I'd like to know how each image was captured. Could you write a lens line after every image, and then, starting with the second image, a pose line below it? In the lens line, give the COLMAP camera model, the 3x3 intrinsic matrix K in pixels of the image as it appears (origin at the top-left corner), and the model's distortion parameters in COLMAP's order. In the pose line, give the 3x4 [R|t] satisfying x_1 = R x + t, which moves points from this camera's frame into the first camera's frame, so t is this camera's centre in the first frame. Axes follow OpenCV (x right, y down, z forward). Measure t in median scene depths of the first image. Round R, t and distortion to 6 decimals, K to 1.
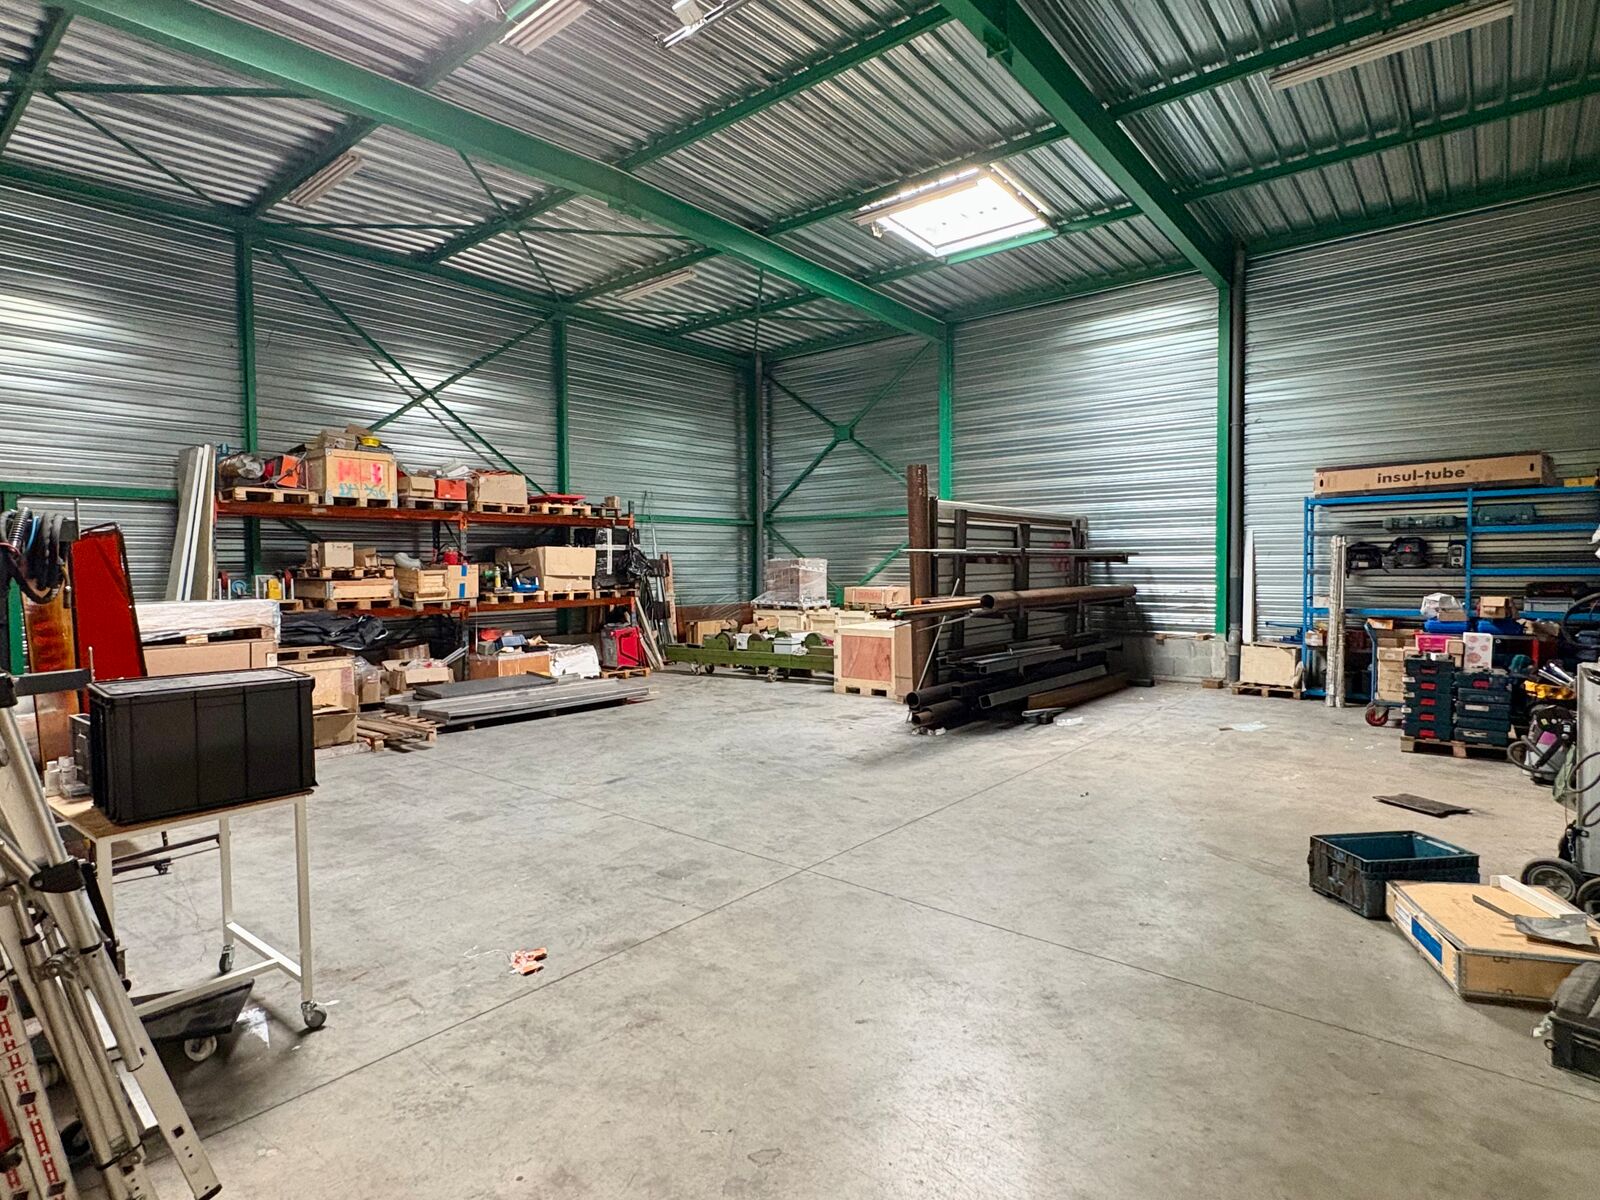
lens RADIAL K [[857.3, 0, 800.0], [0, 857.3, 600.0], [0, 0, 1]] dist [0.000032, 0.000121]
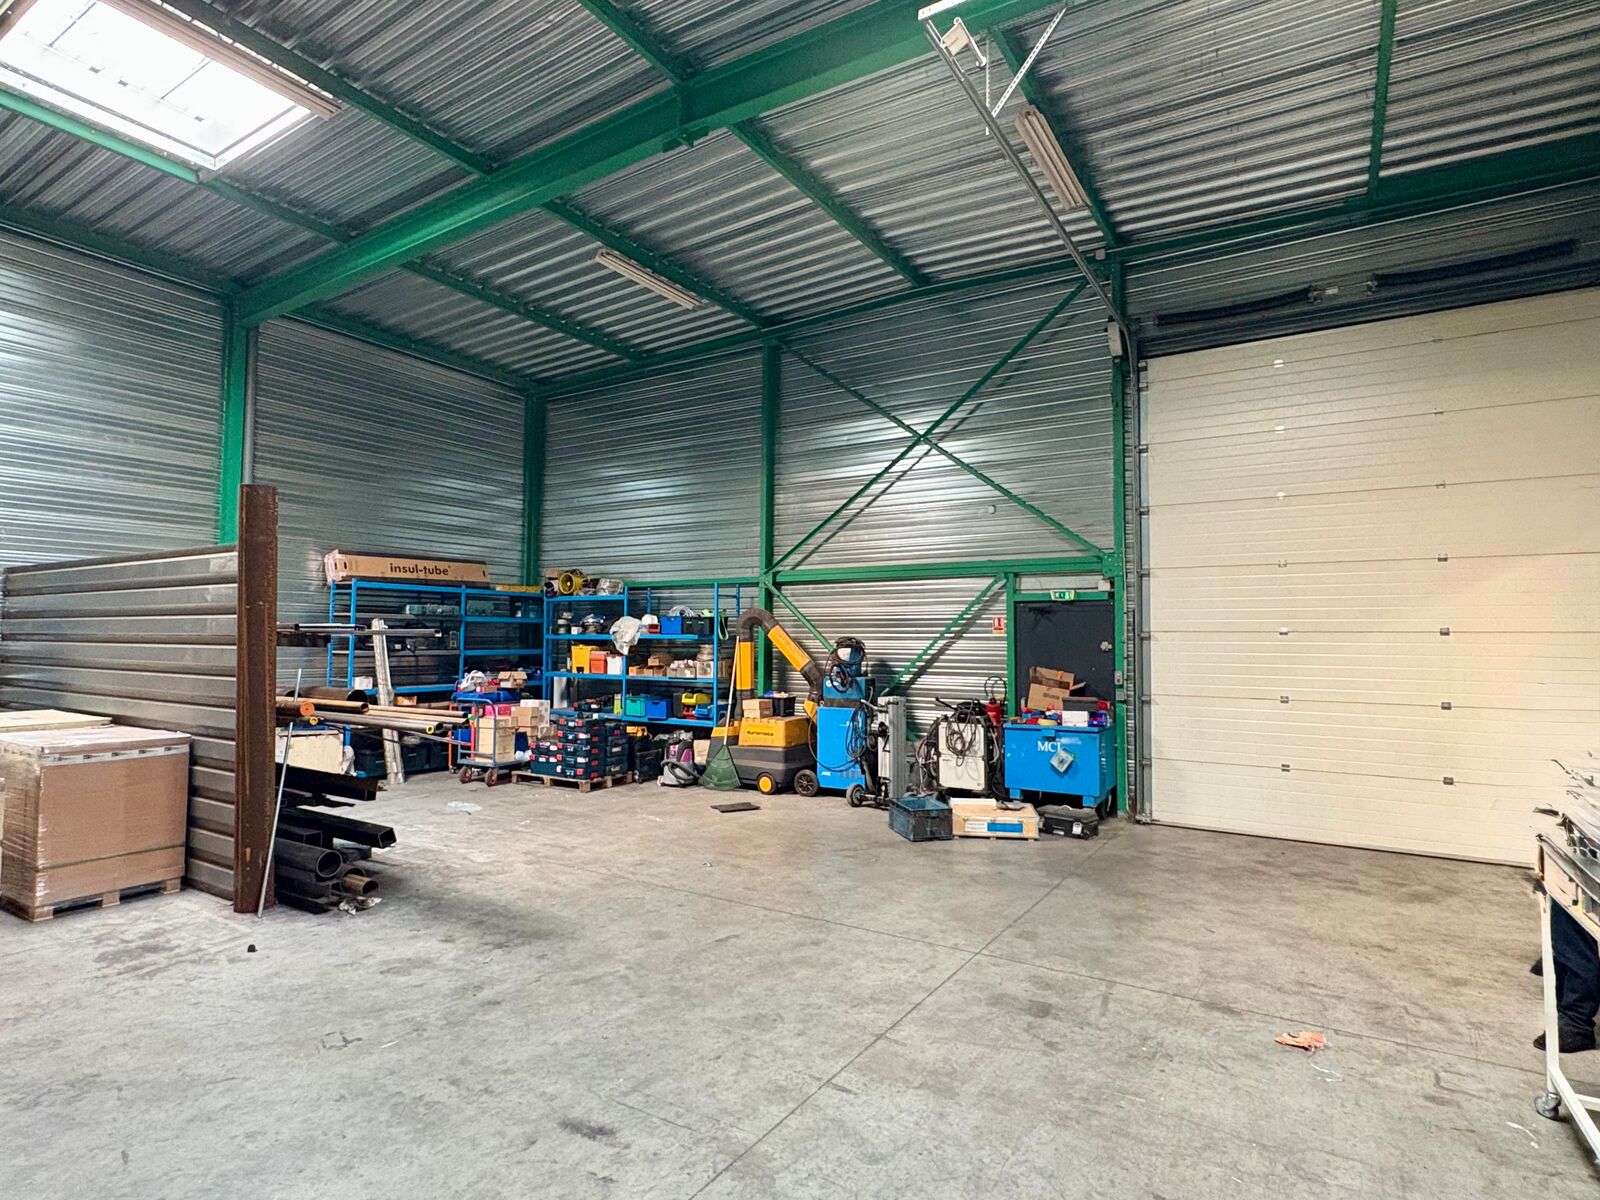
lens RADIAL K [[857.3, 0, 800.0], [0, 857.3, 600.0], [0, 0, 1]] dist [0.000032, 0.000121]
pose [[-0.145126, 0.053552, 0.987963, -0.844637], [0.037753, 0.998107, -0.048556, -0.050785], [-0.988693, 0.030252, -0.146873, 1.153215]]
